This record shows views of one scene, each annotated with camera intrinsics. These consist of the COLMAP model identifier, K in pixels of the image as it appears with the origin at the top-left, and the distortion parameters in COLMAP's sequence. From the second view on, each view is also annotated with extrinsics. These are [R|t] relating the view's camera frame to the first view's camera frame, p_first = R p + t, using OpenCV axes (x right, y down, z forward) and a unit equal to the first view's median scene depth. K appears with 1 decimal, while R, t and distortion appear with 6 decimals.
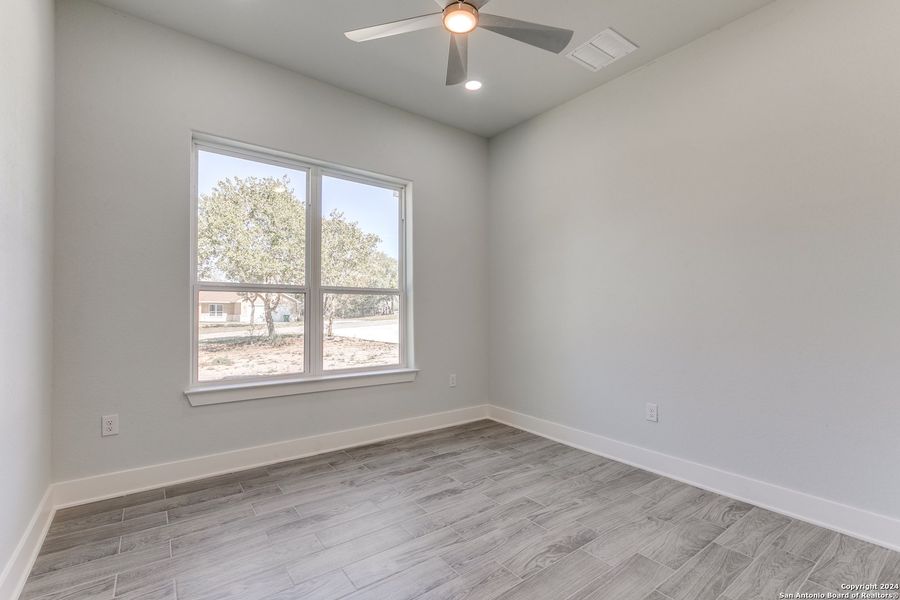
lens RADIAL K [[408.4, 0, 444.6], [0, 408.4, 304.0], [0, 0, 1]] dist [0.002130, 0.000230]
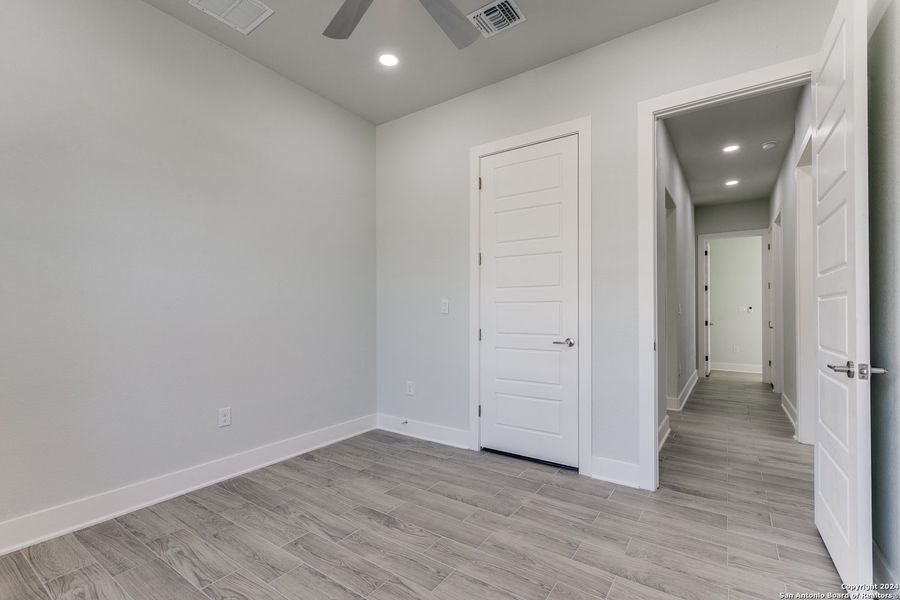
lens RADIAL K [[395.1, 0, 449.6], [0, 395.1, 304.1], [0, 0, 1]] dist [0.002105, -0.000528]
pose [[-0.323887, 0.013641, 0.945998, -0.650451], [-0.015222, 0.999691, -0.019627, 0.010852], [-0.945973, -0.020757, -0.323579, 0.965727]]
